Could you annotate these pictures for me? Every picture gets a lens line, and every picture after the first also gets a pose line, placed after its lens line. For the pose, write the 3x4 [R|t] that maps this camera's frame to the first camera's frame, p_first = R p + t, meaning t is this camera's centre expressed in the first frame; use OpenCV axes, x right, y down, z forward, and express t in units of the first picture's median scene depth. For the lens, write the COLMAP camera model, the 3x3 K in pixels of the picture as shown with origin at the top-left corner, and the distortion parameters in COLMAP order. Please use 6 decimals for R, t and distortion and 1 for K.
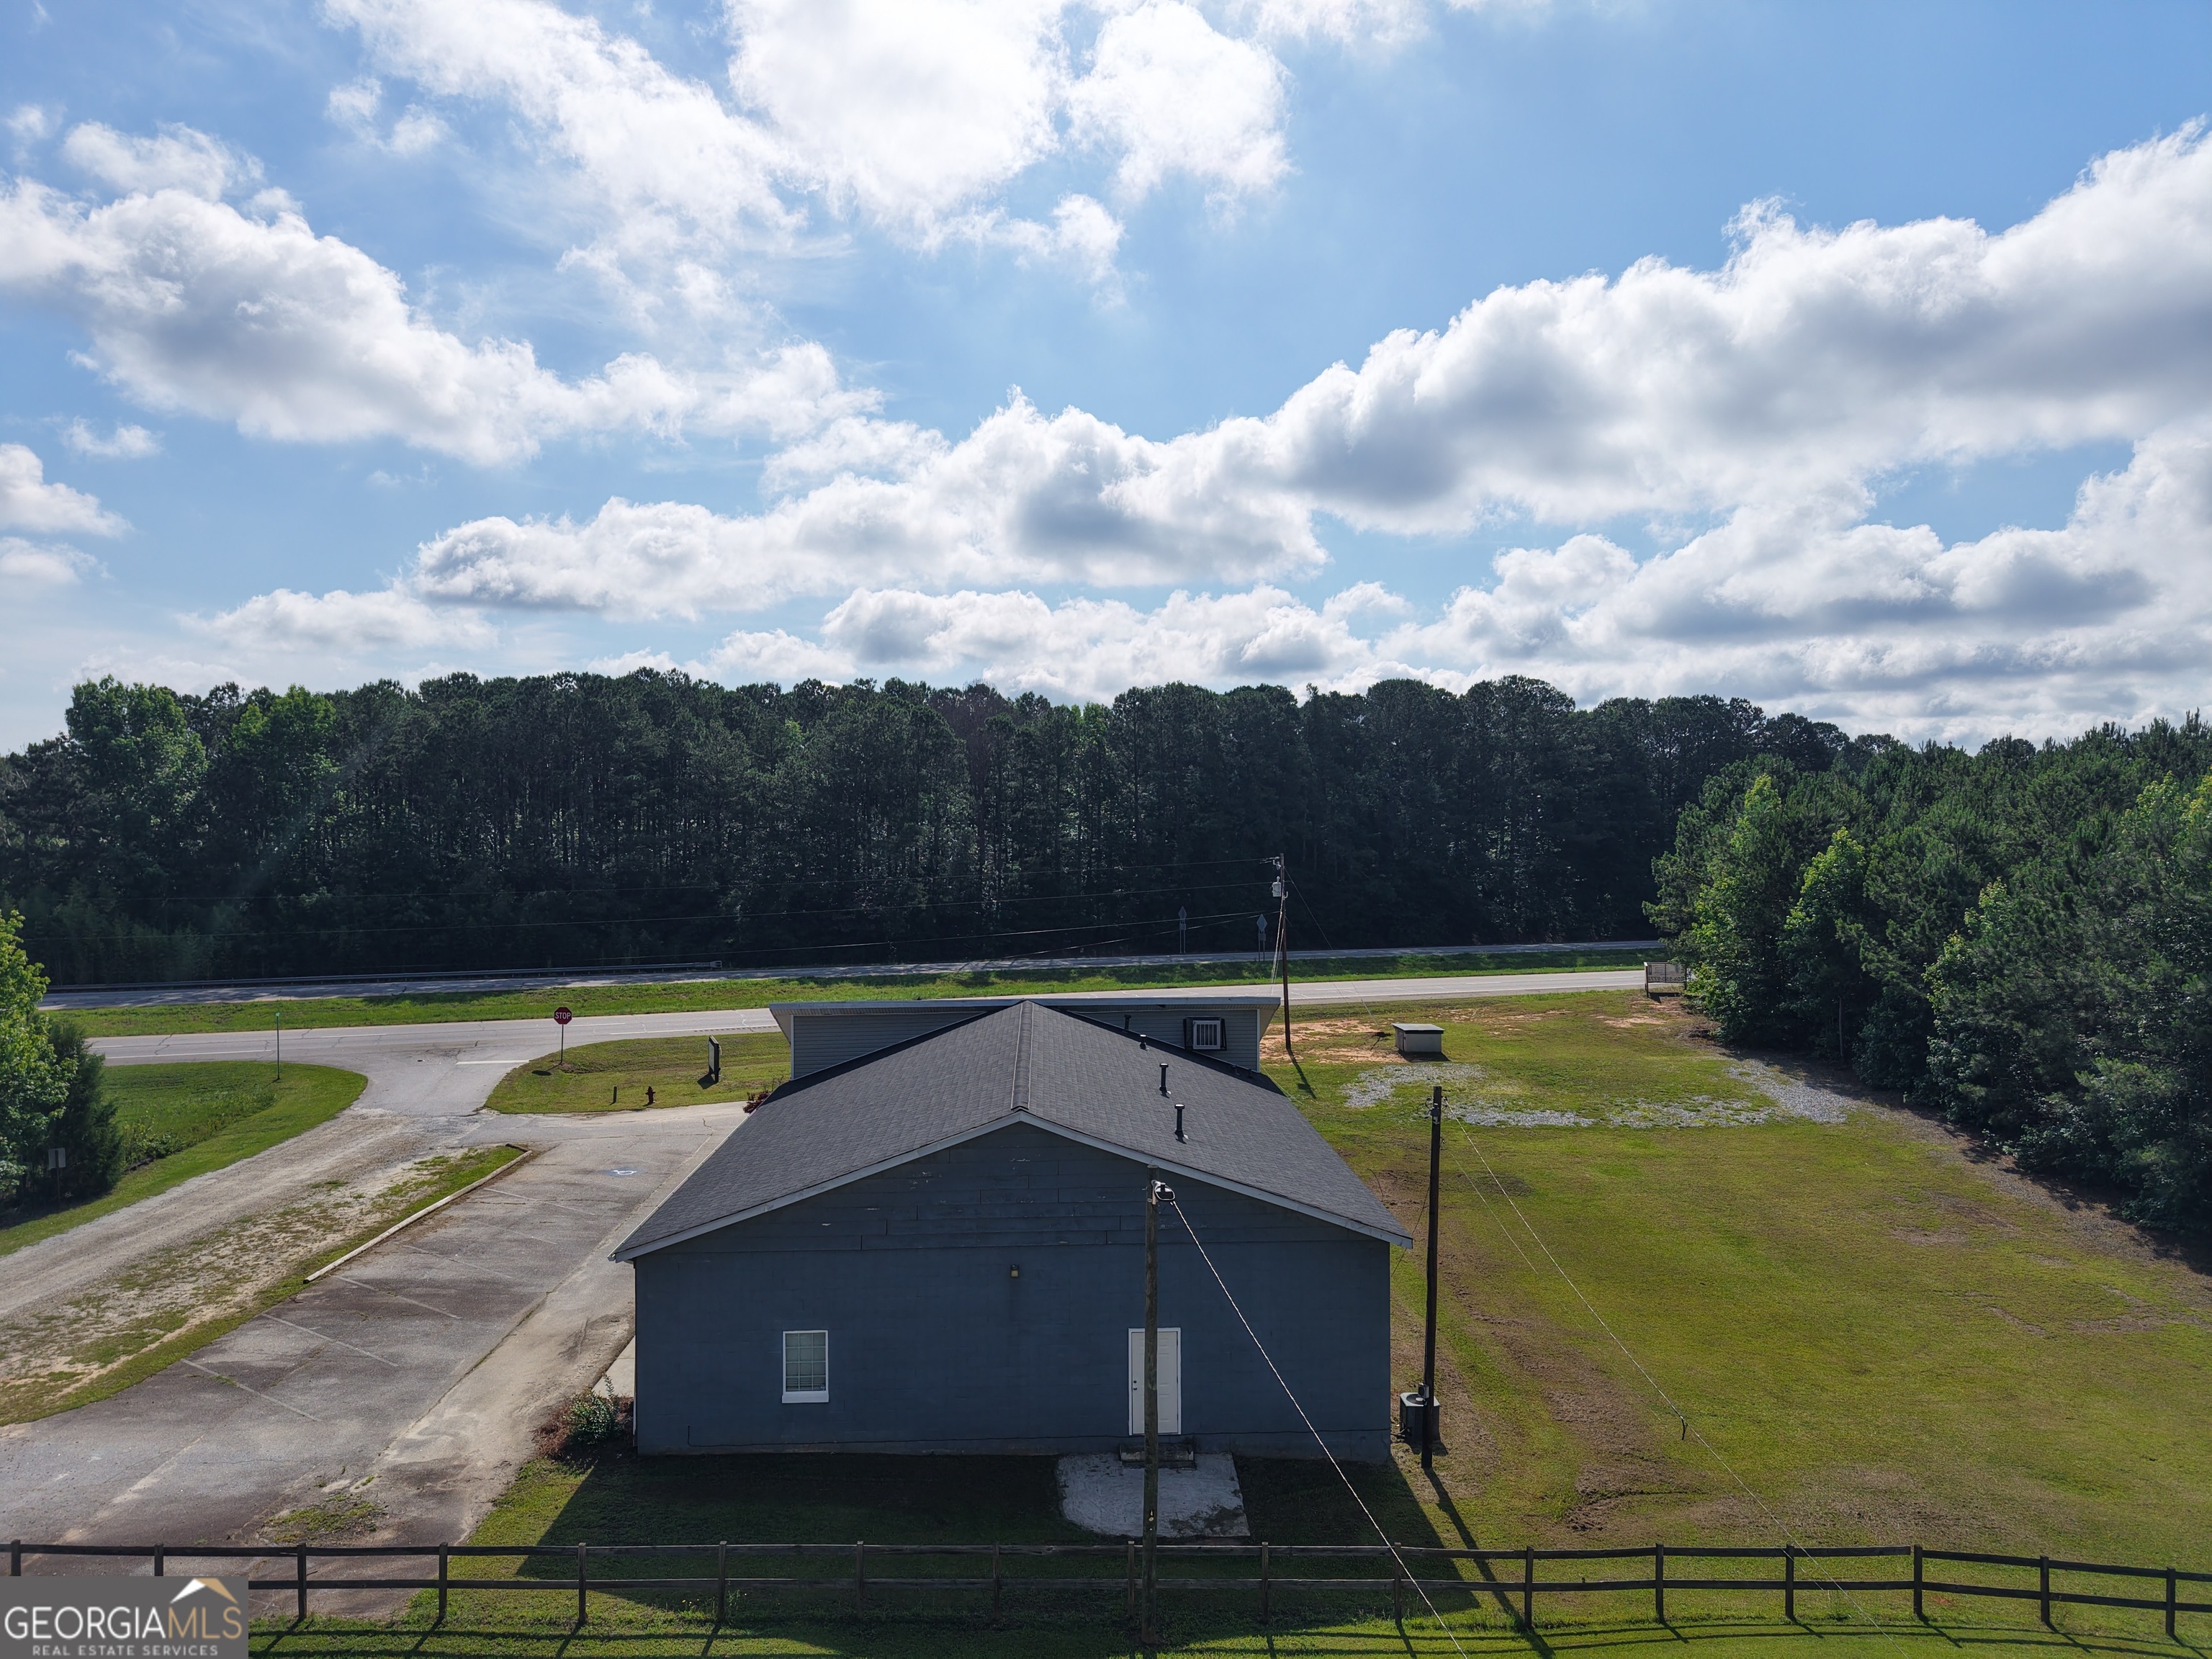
lens RADIAL K [[1520.3, 0, 1106.0], [0, 1520.3, 829.5], [0, 0, 1]] dist [0.029162, -0.025185]
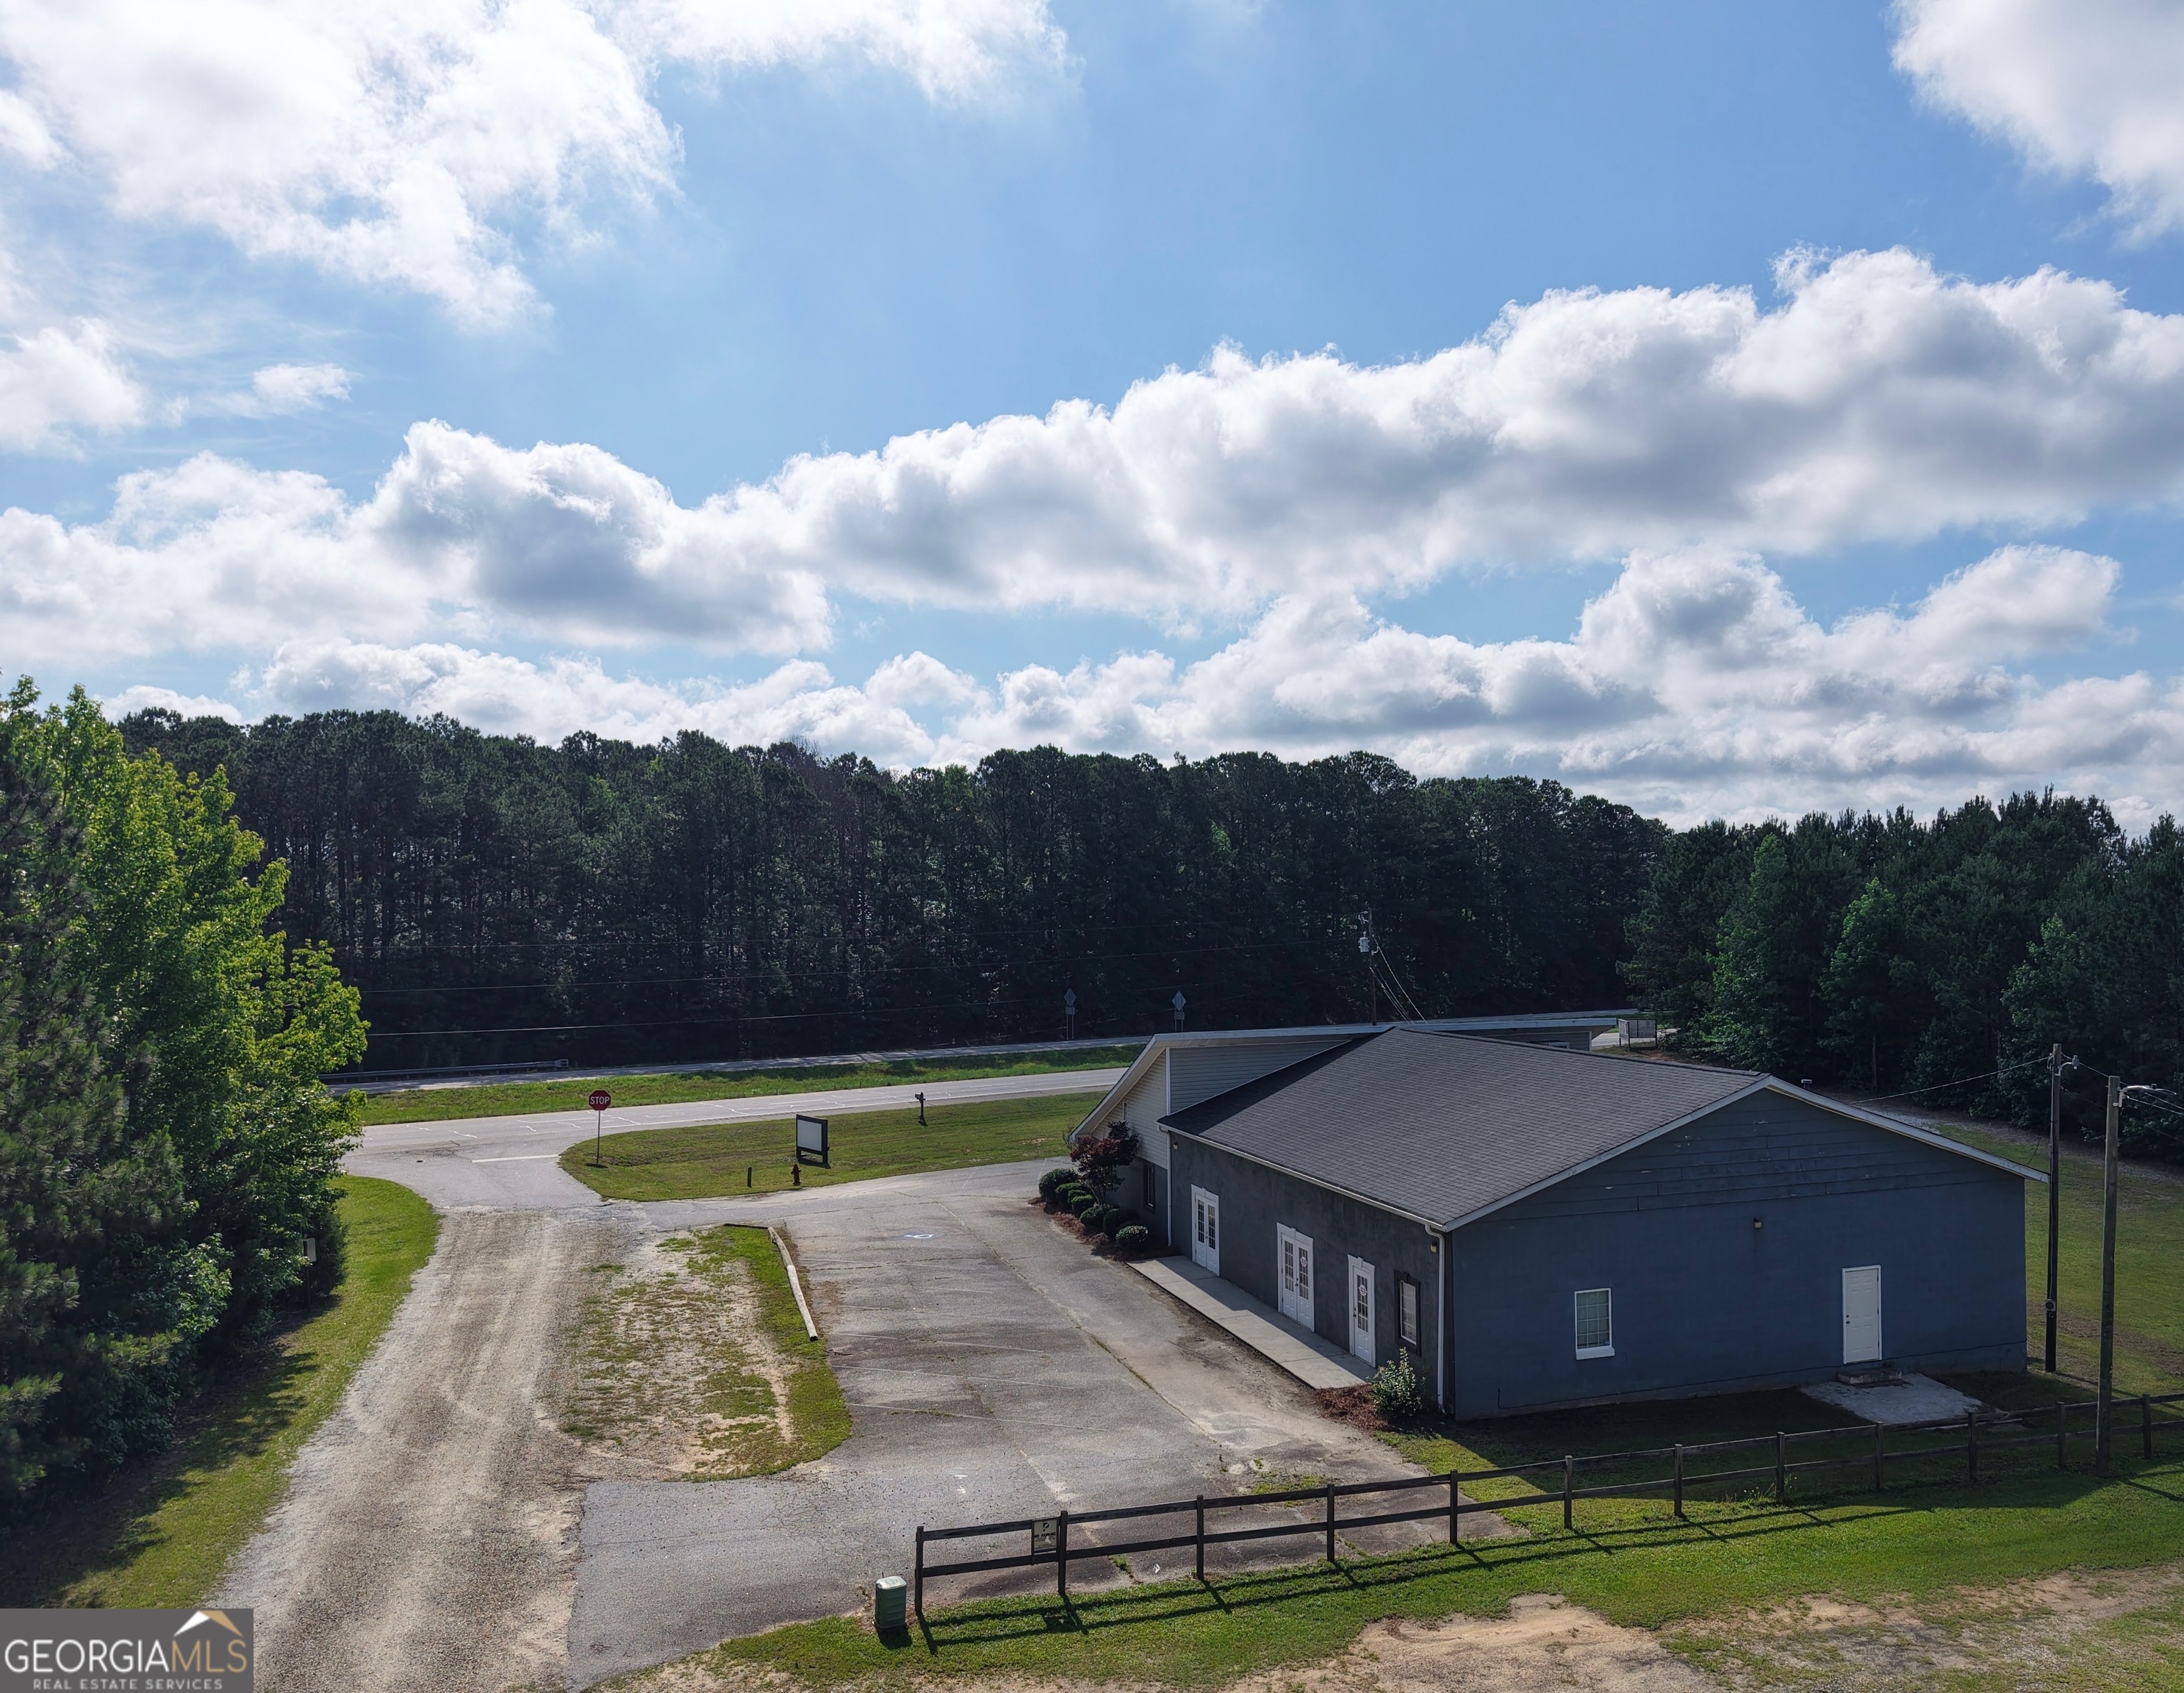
lens RADIAL K [[1762.5, 0, 1092.7], [0, 1762.5, 970.3], [0, 0, 1]] dist [0.033089, -0.001500]
pose [[0.943653, -0.011462, 0.330739, -0.803467], [0.008429, 0.999908, 0.010601, 0.079497], [-0.330830, -0.007216, 0.943663, -0.032220]]
